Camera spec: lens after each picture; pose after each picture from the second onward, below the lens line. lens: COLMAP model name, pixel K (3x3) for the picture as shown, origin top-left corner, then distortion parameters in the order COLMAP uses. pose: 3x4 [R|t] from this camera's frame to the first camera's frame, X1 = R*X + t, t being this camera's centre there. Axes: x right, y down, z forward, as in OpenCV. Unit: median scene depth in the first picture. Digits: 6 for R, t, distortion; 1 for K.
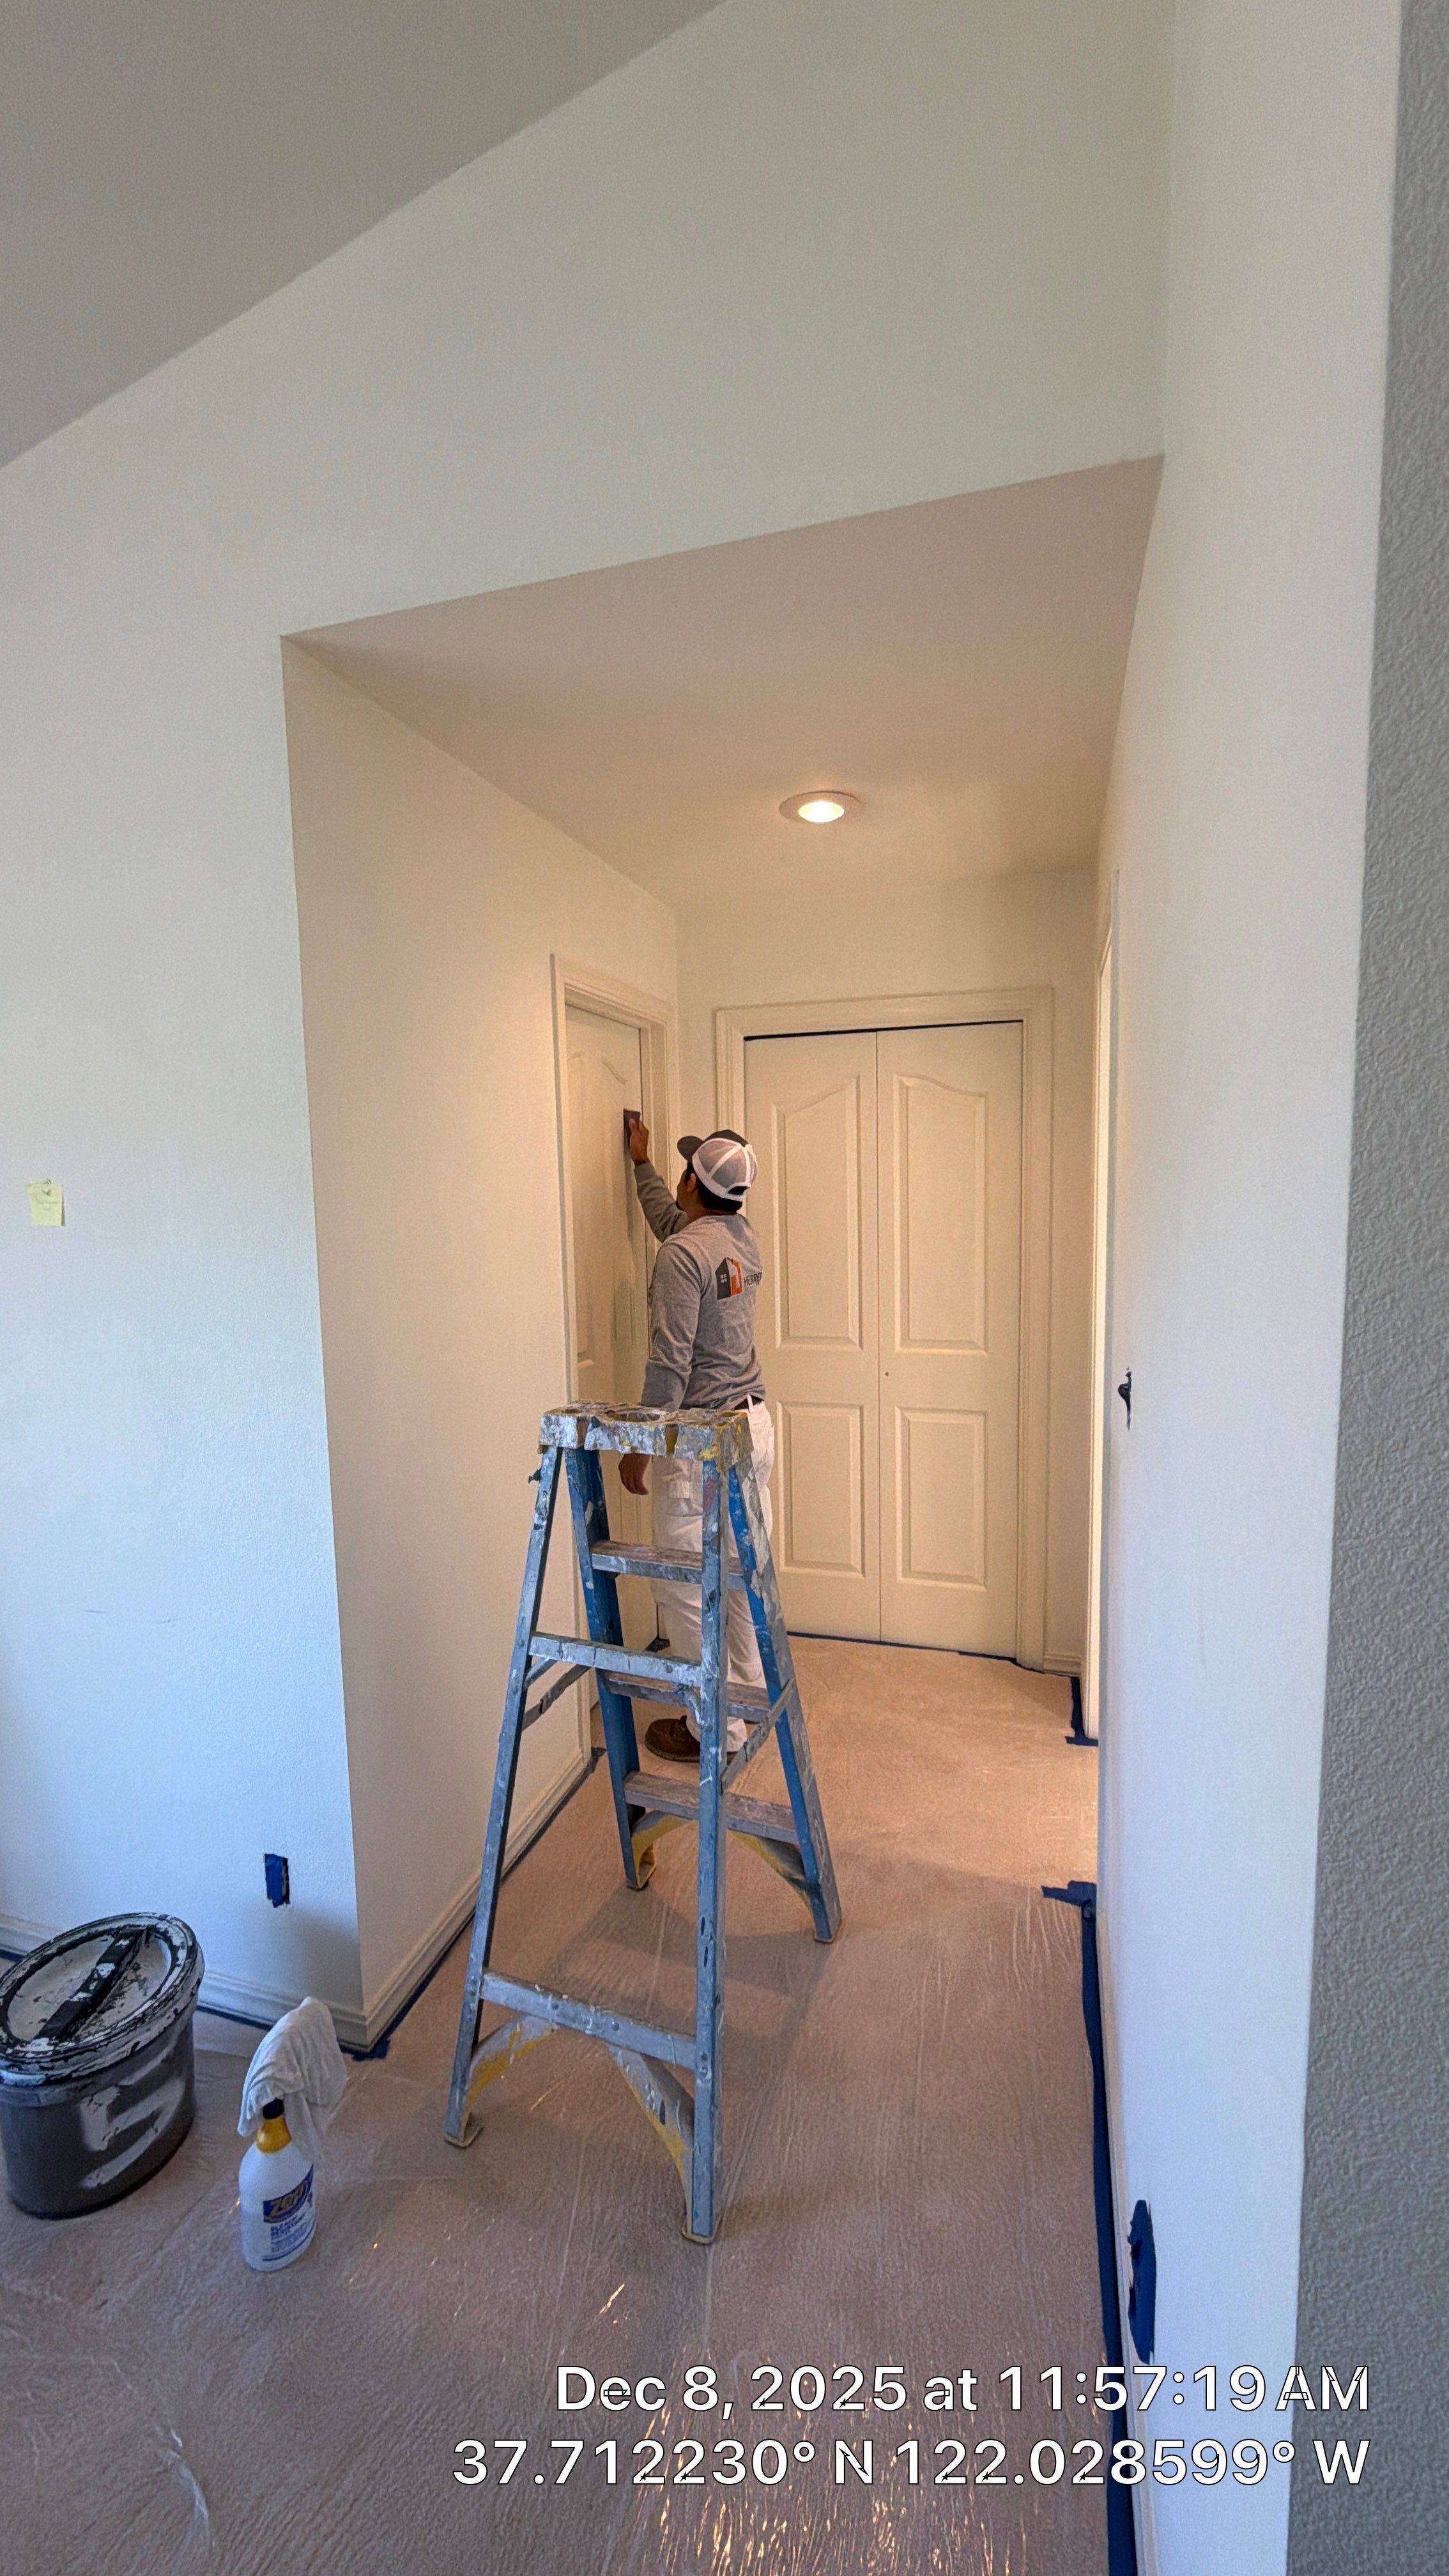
lens RADIAL K [[1019.9, 0, 729.0], [0, 1019.9, 1283.2], [0, 0, 1]] dist [0.001295, 0.000036]
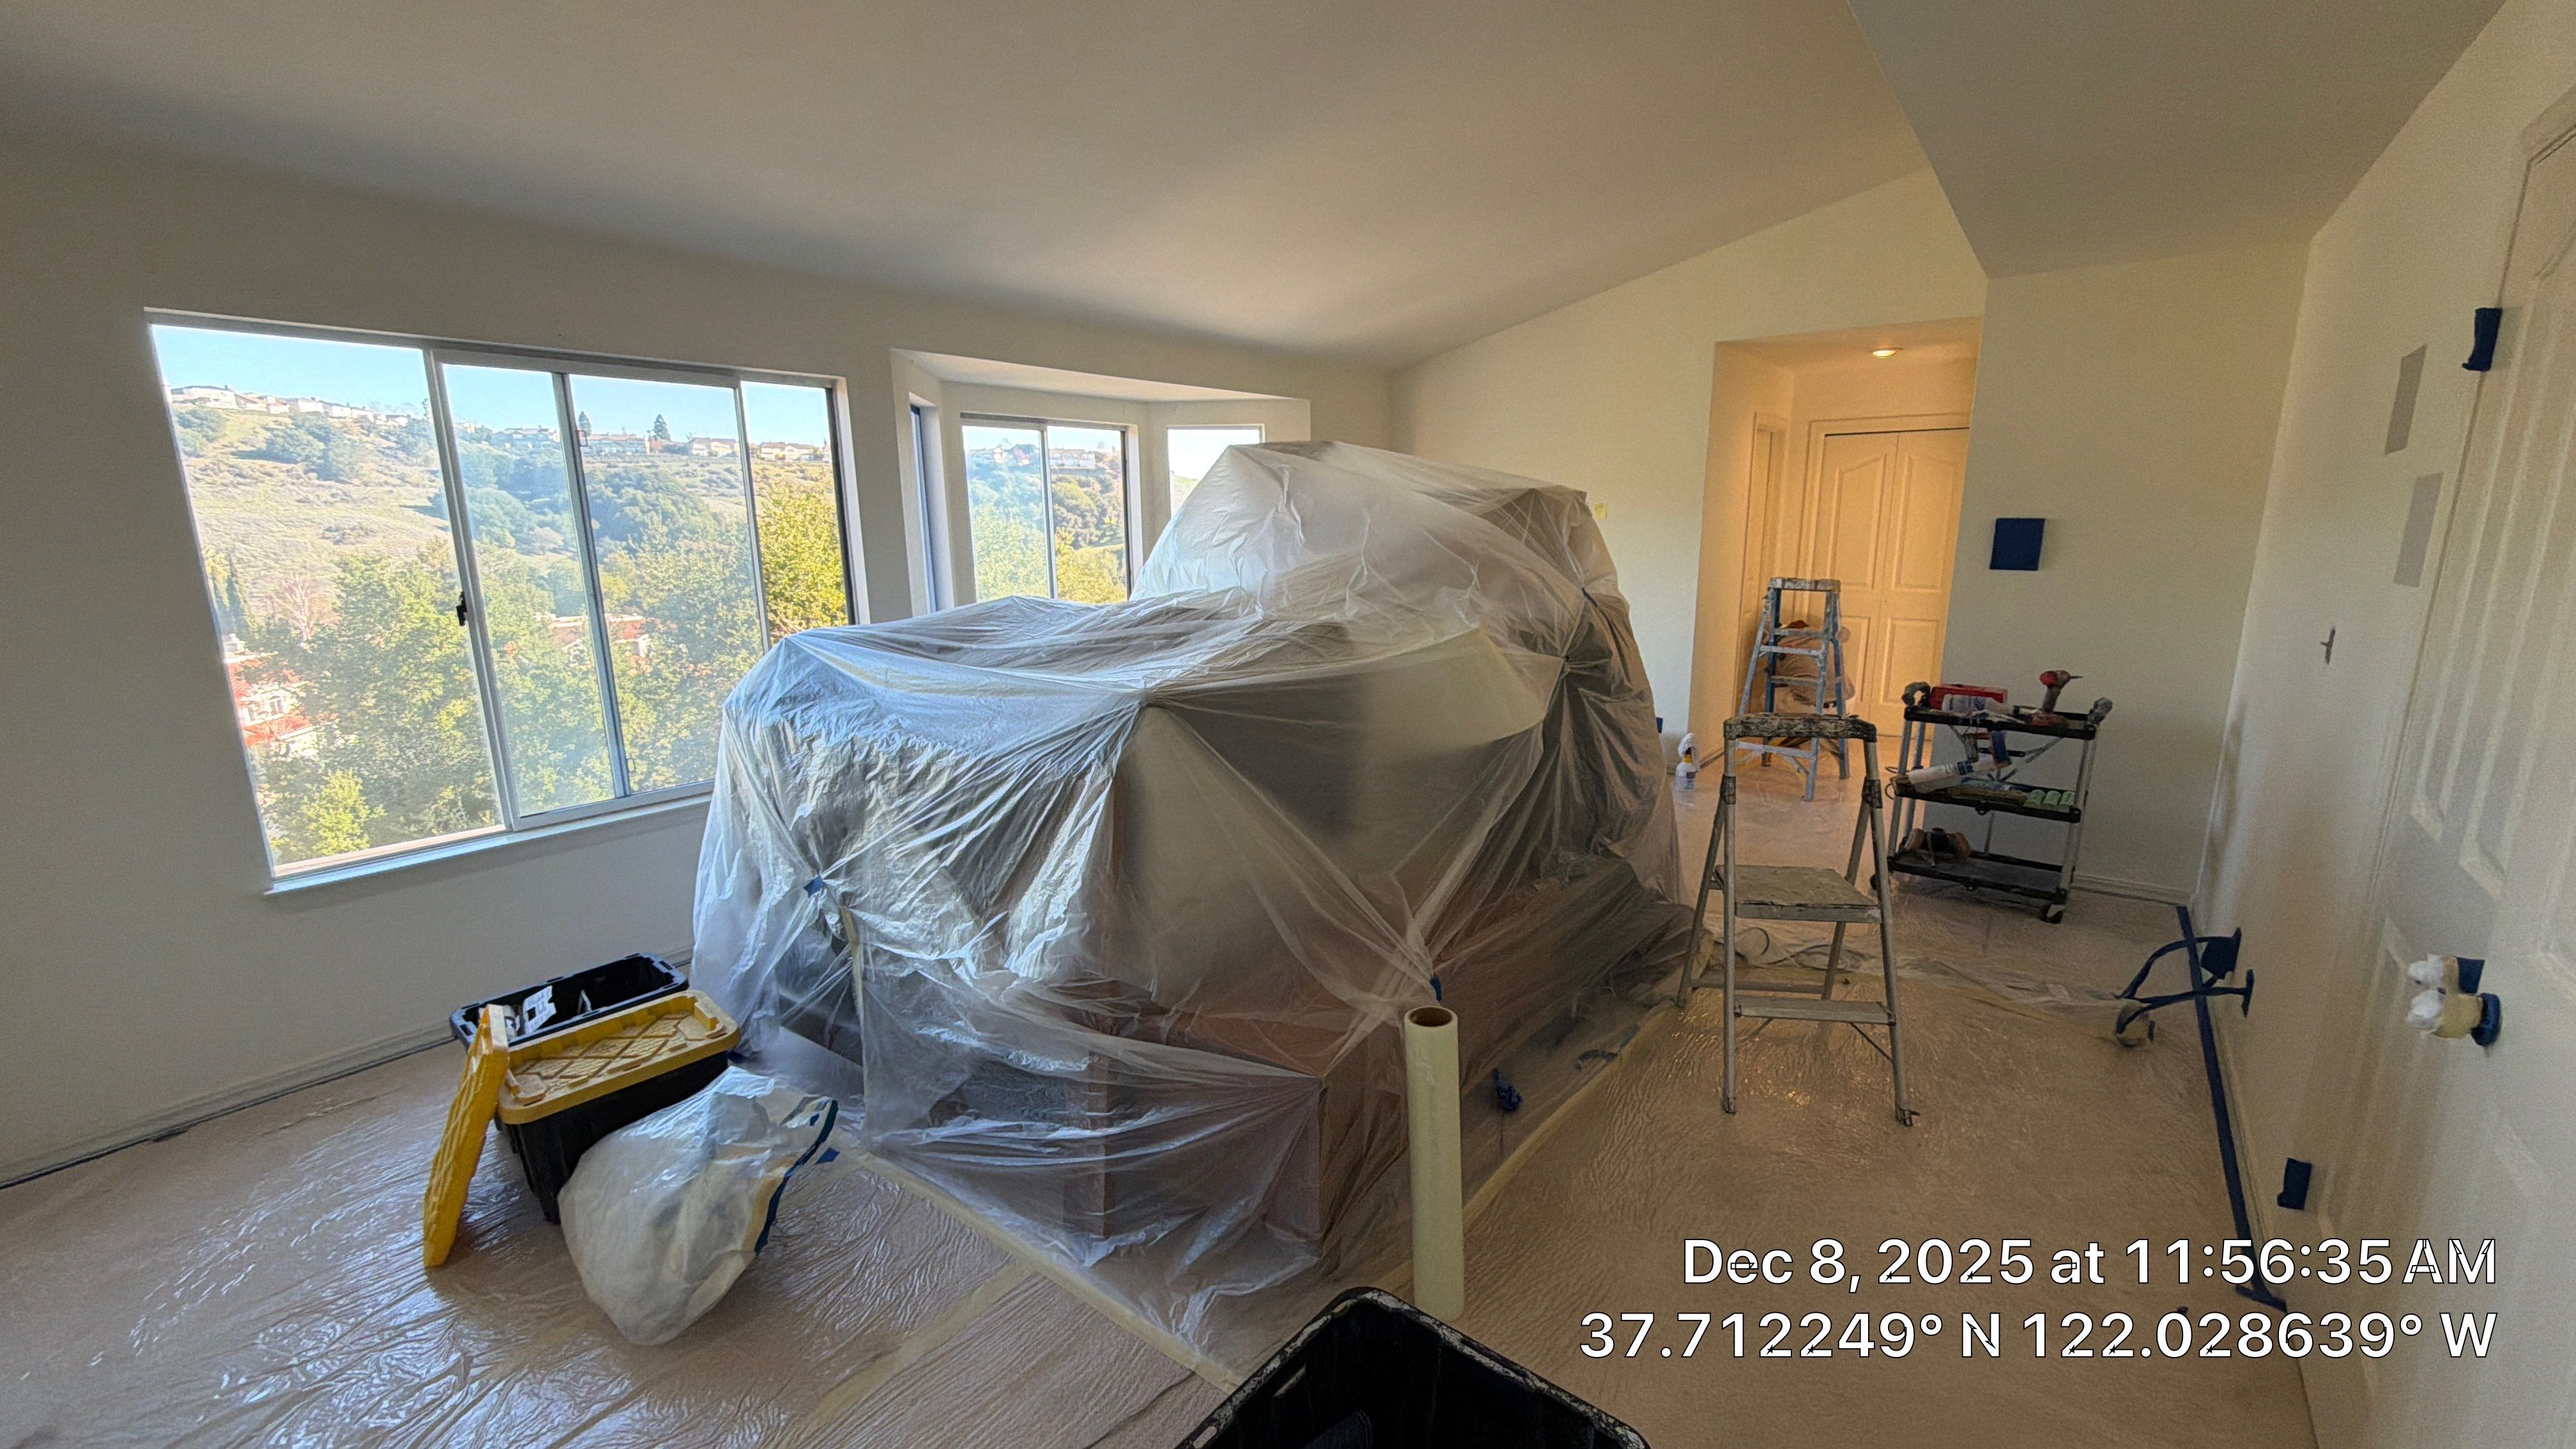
lens RADIAL K [[1019.9, 0, 1282.8], [0, 1019.9, 734.0], [0, 0, 1]] dist [0.001295, 0.000036]
pose [[0.933019, 0.075110, -0.351901, -0.333704], [-0.034674, 0.992188, 0.119840, 0.216771], [0.358153, -0.099611, 0.928334, -1.950511]]
